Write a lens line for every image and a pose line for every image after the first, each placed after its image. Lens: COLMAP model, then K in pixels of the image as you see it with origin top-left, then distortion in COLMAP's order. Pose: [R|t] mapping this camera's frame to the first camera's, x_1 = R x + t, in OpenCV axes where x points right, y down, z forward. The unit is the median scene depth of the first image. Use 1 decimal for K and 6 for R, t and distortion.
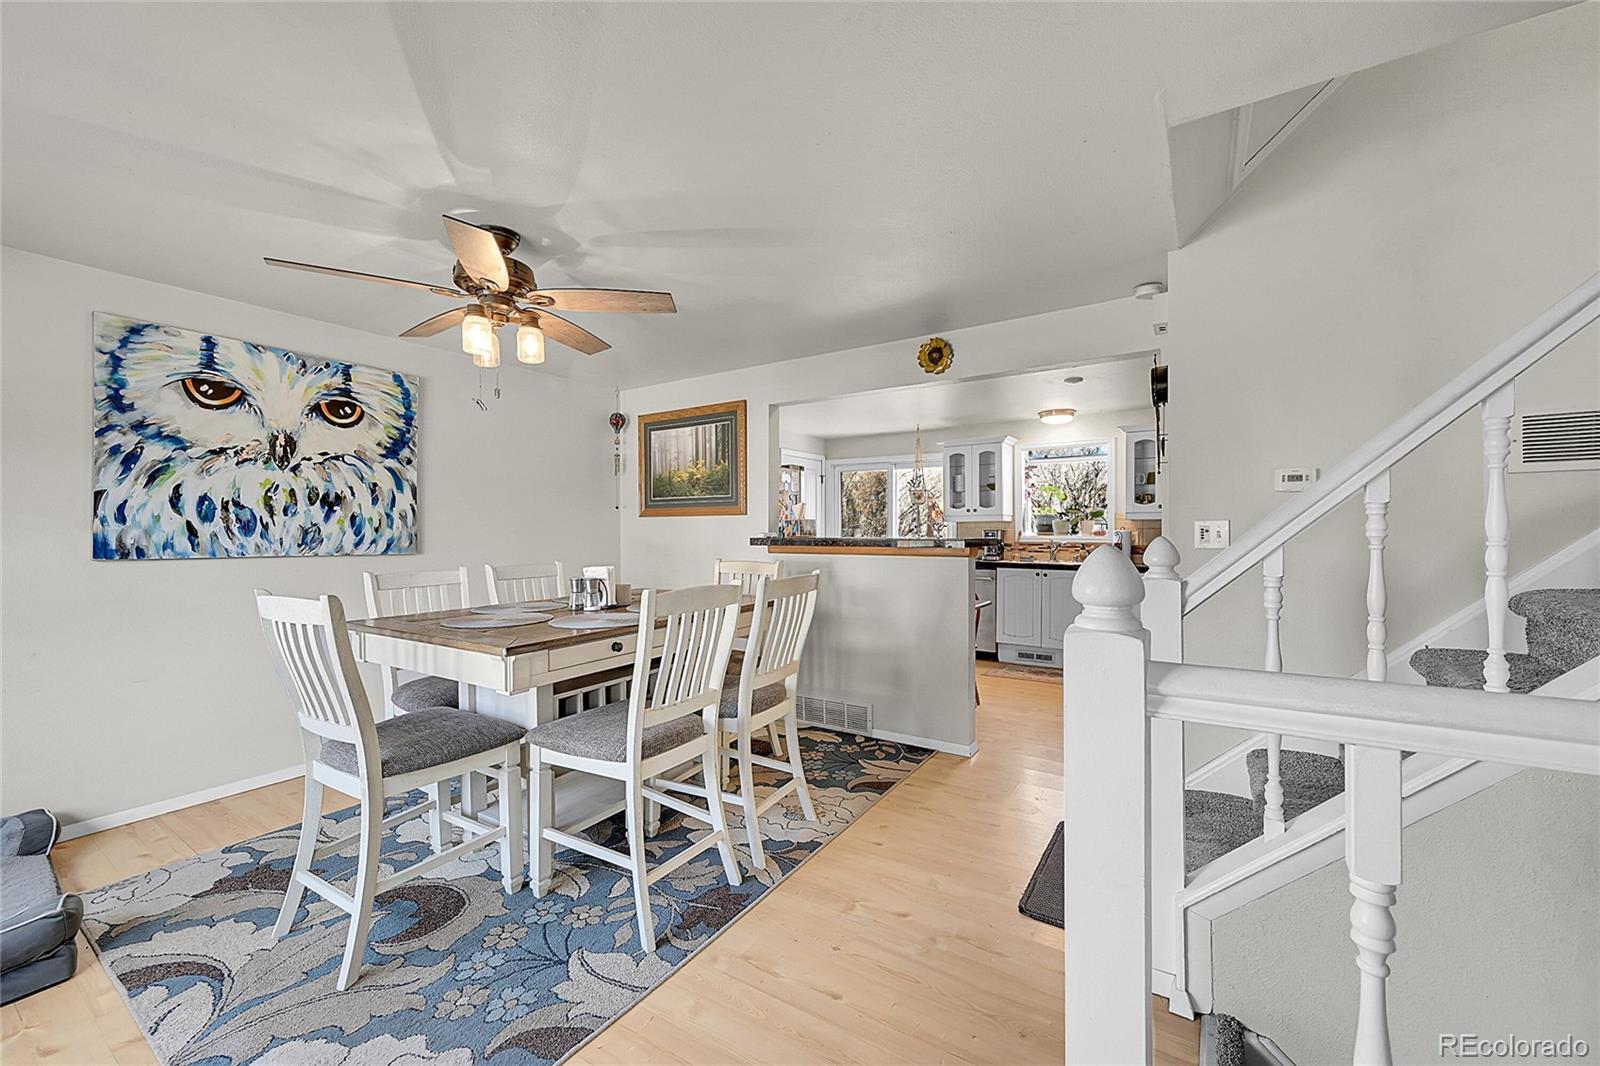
lens RADIAL K [[624.2, 0, 792.3], [0, 624.2, 533.5], [0, 0, 1]] dist [0.000762, -0.000167]
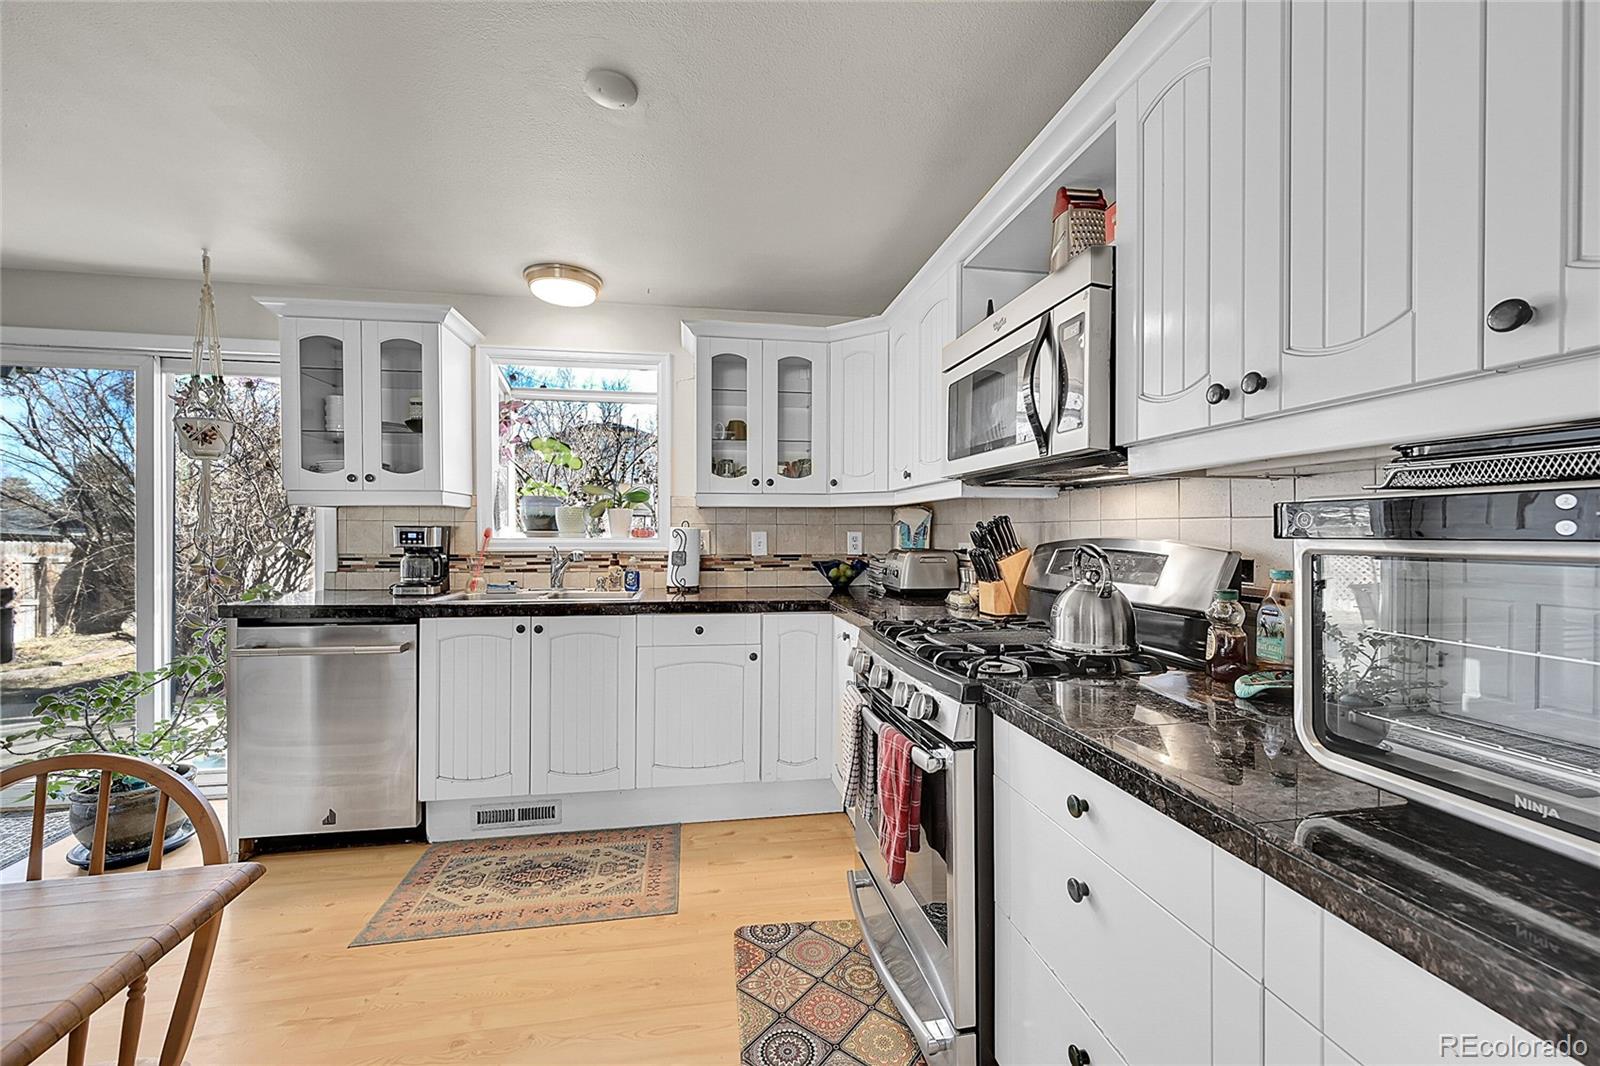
lens RADIAL K [[624.2, 0, 792.8], [0, 624.2, 531.0], [0, 0, 1]] dist [0.000762, -0.000167]
pose [[0.726137, -0.002163, 0.687547, 0.110961], [0.001265, 0.999998, 0.001811, -0.001375], [-0.687549, -0.000445, 0.726138, 0.265733]]
